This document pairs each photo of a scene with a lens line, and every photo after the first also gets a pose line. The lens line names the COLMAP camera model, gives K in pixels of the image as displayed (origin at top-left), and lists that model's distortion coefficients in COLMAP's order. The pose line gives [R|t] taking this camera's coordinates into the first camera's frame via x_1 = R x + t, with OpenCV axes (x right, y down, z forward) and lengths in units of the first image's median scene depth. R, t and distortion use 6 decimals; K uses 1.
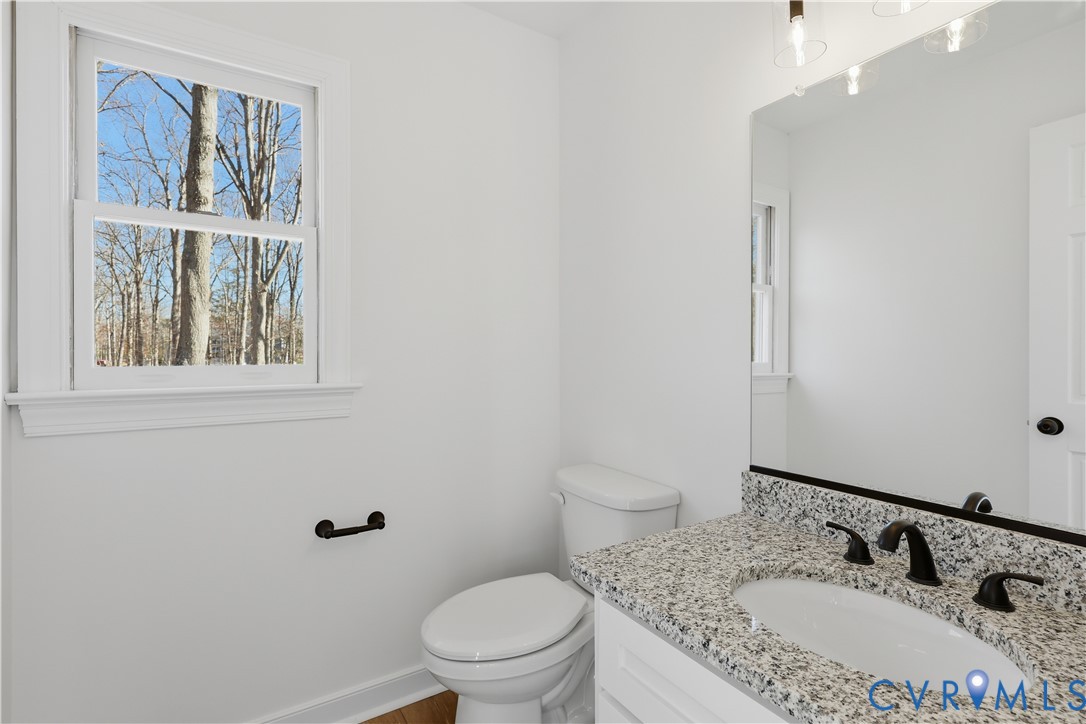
lens RADIAL K [[493.9, 0, 538.5], [0, 493.9, 357.8], [0, 0, 1]] dist [0.010046, -0.000006]
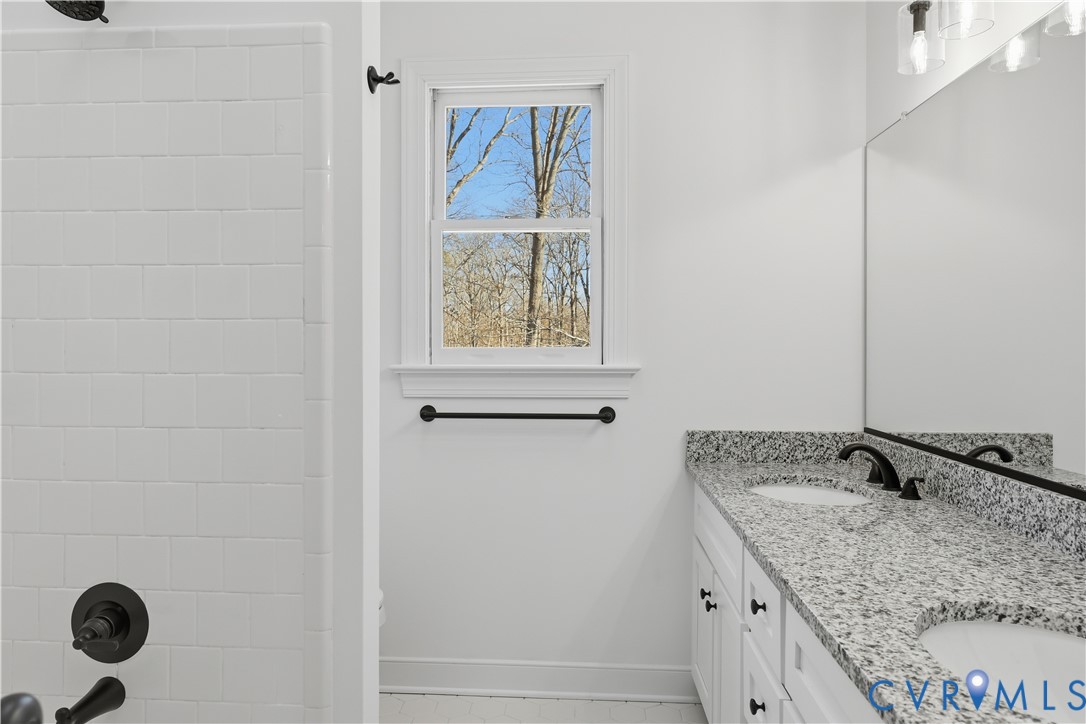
lens RADIAL K [[606.6, 0, 532.8], [0, 606.6, 363.5], [0, 0, 1]] dist [-0.003968, -0.000082]
pose [[0.835385, 0.022336, -0.549212, 0.153728], [-0.003609, 0.999375, 0.035153, 0.004764], [0.549654, -0.027384, 0.834943, -0.176608]]
